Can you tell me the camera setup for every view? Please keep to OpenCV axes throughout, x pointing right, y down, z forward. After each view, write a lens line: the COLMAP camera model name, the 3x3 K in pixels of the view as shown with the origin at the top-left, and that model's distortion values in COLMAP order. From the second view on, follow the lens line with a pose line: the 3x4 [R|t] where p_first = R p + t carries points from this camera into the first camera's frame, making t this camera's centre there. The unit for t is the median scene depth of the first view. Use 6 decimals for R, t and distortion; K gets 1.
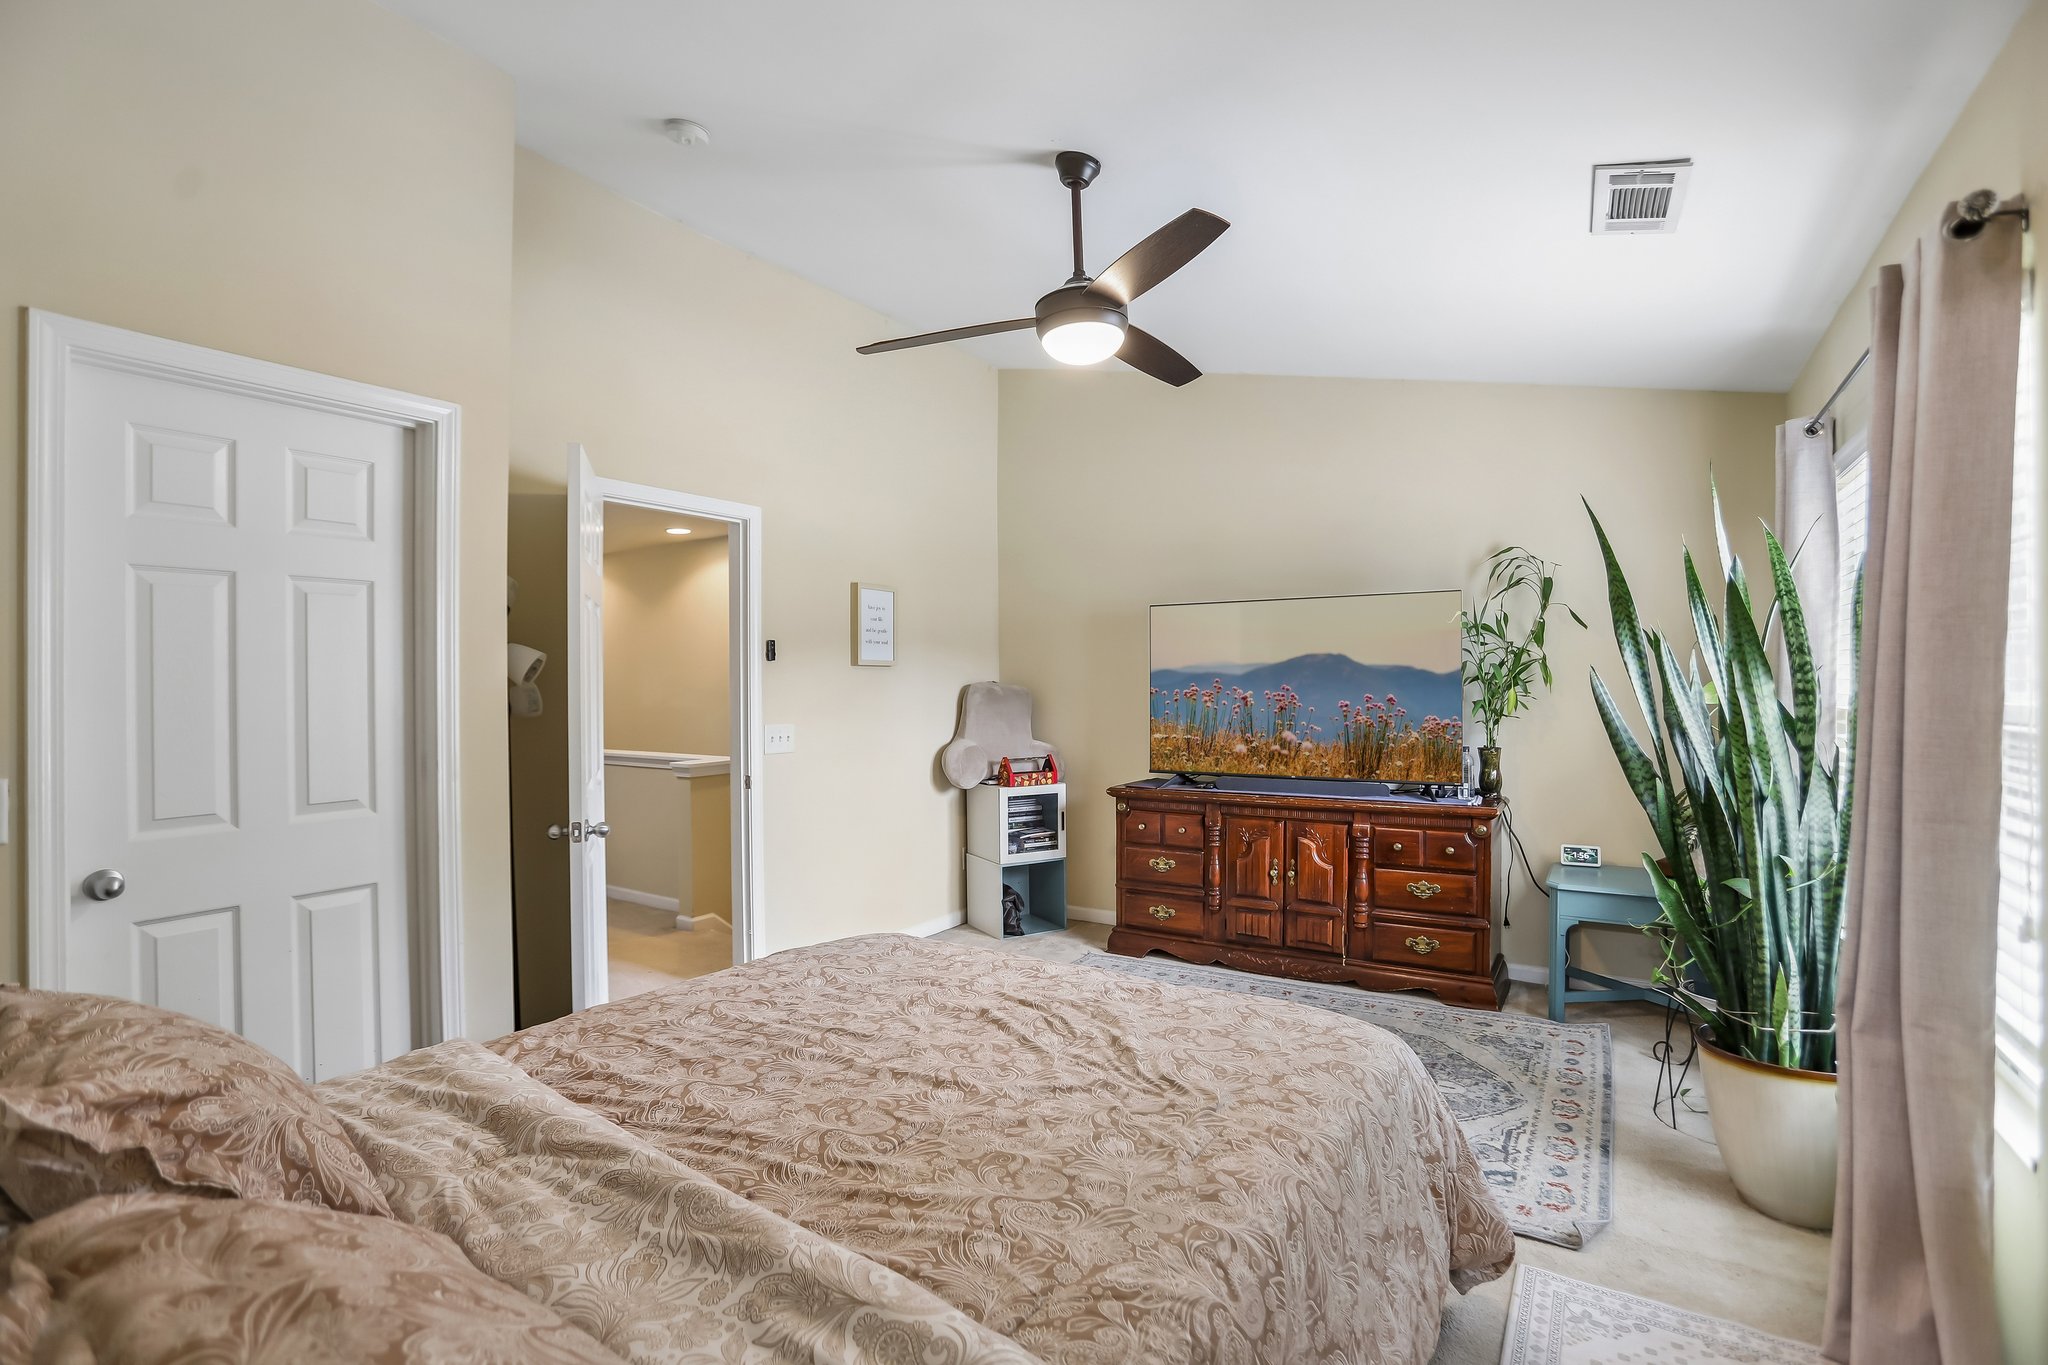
lens RADIAL K [[935.9, 0, 1018.9], [0, 935.9, 684.2], [0, 0, 1]] dist [-0.073487, 0.029514]
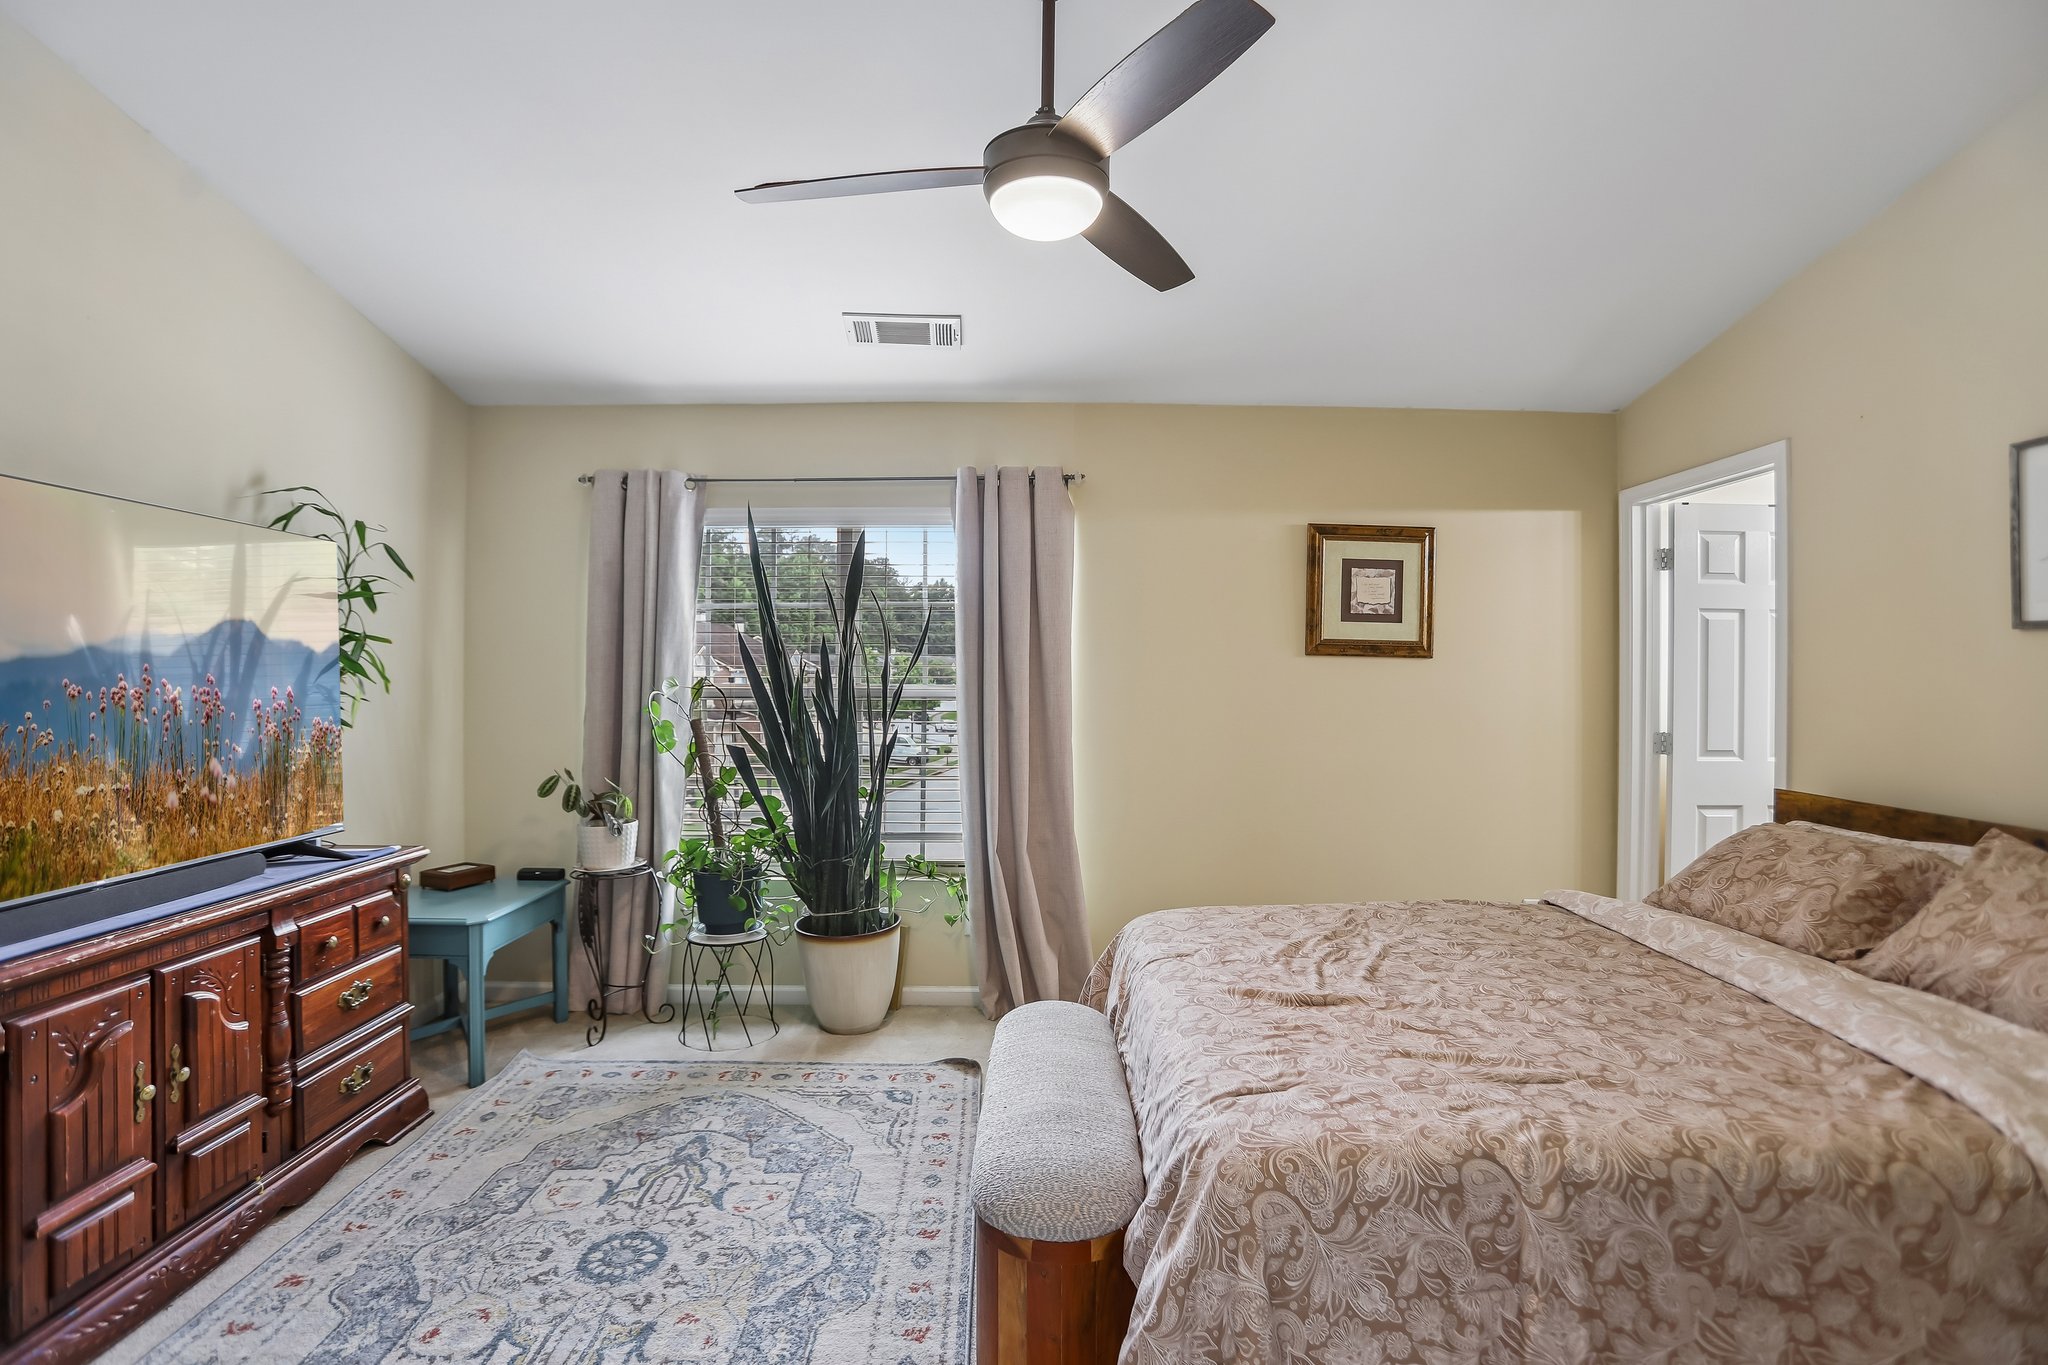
lens RADIAL K [[935.9, 0, 1018.9], [0, 935.9, 684.2], [0, 0, 1]] dist [-0.073487, 0.029514]
pose [[-0.552840, 0.003097, 0.833282, -0.516690], [0.002257, 0.999995, -0.002219, 0.009784], [-0.833285, 0.000654, -0.552844, 1.412931]]
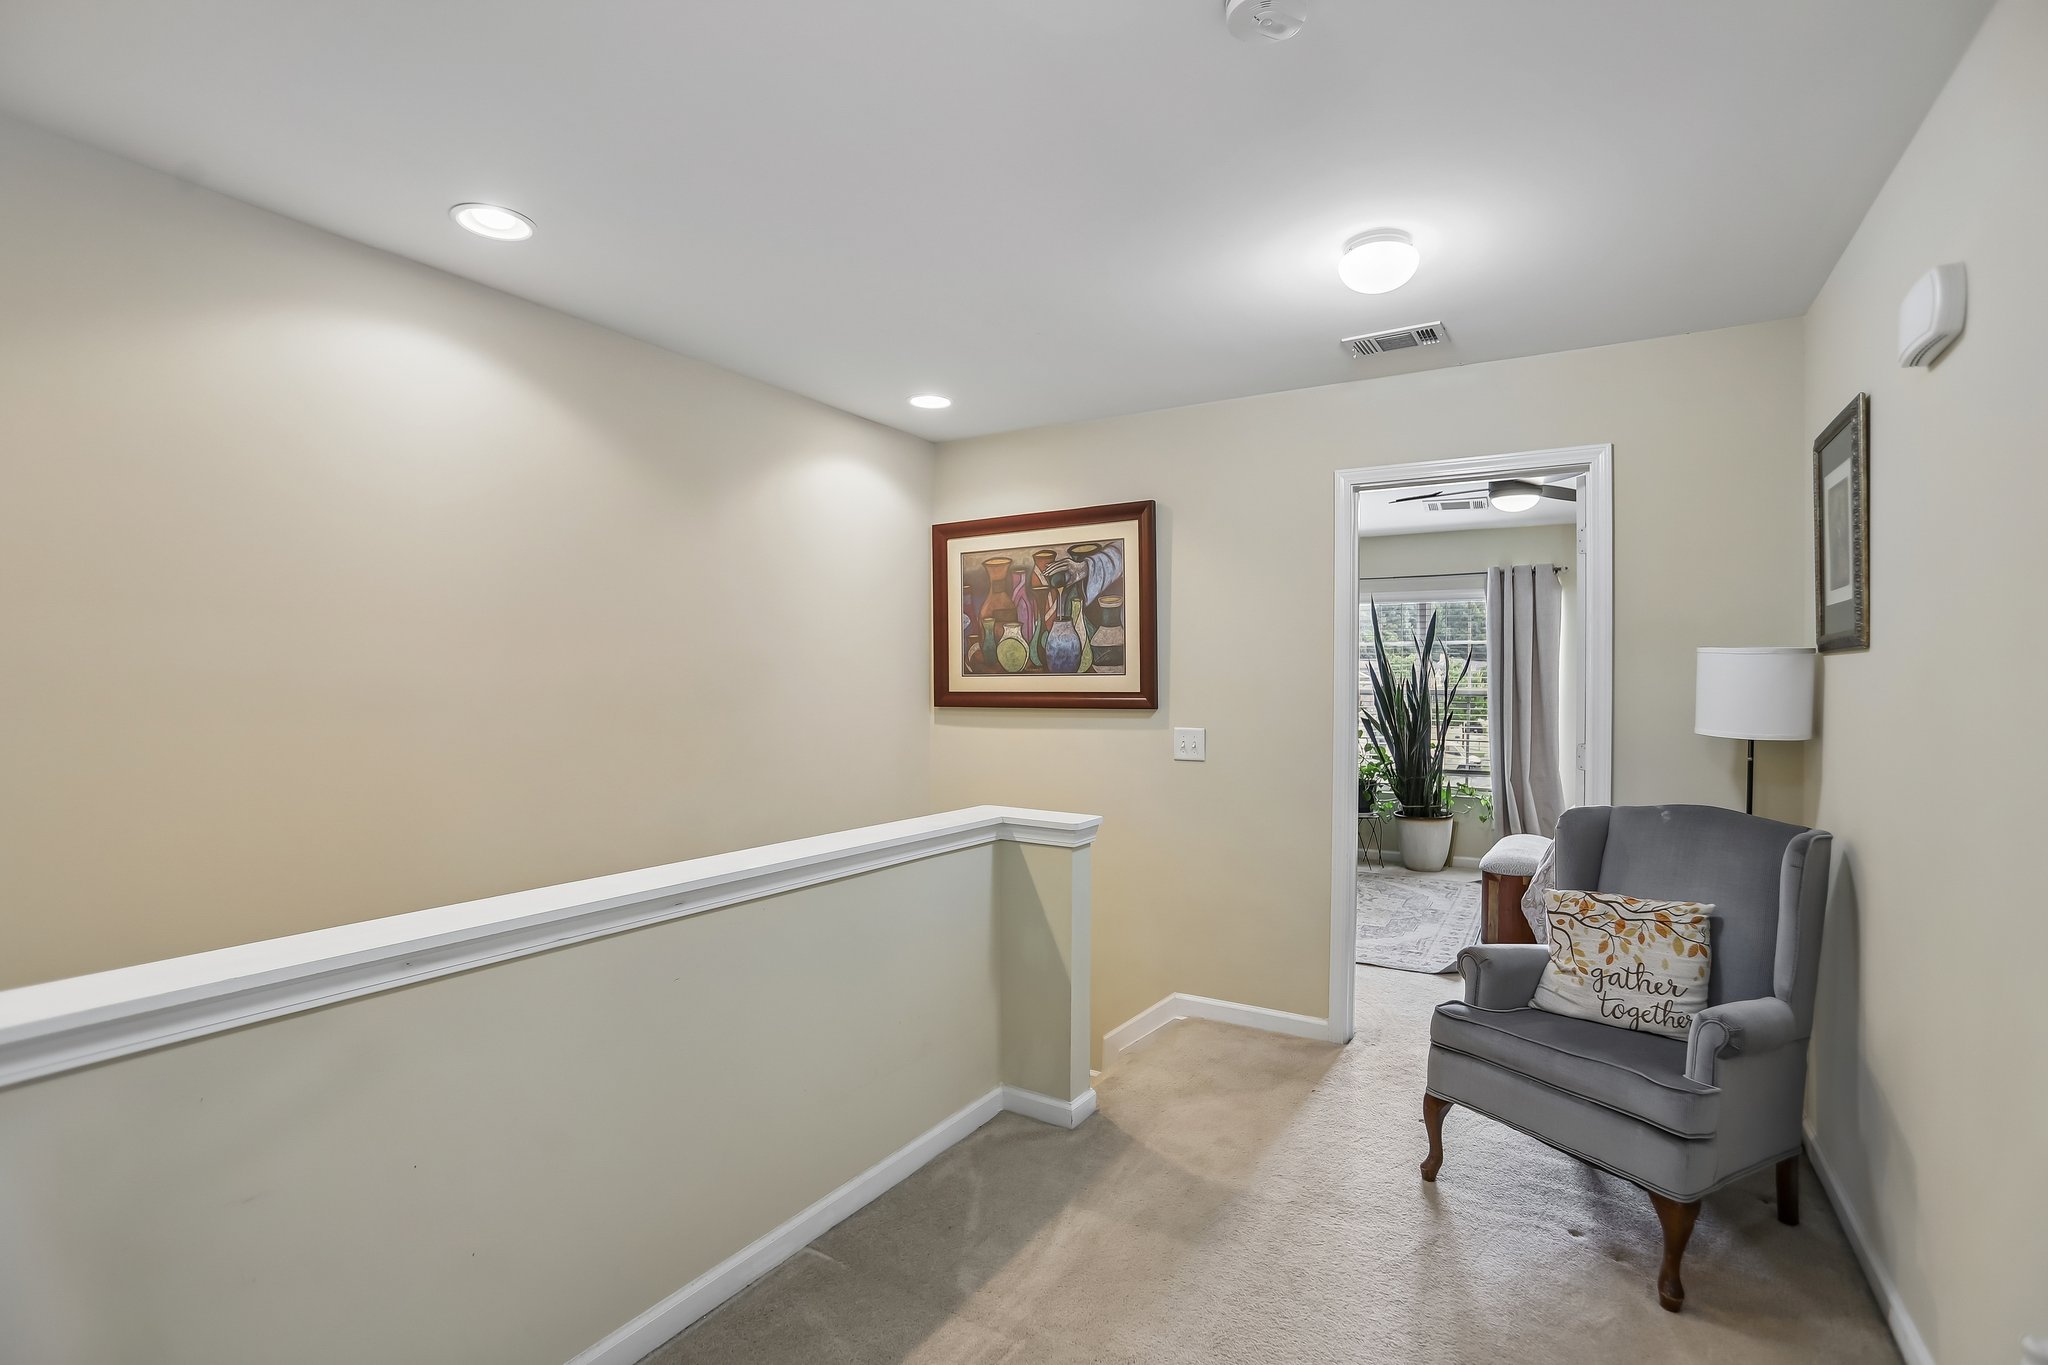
lens RADIAL K [[935.9, 0, 1018.9], [0, 935.9, 684.2], [0, 0, 1]] dist [-0.073487, 0.029514]
pose [[-0.021227, 0.008621, 0.999738, -1.758290], [-0.004893, 0.999950, -0.008727, 0.024809], [-0.999763, -0.005077, -0.021184, 2.036616]]
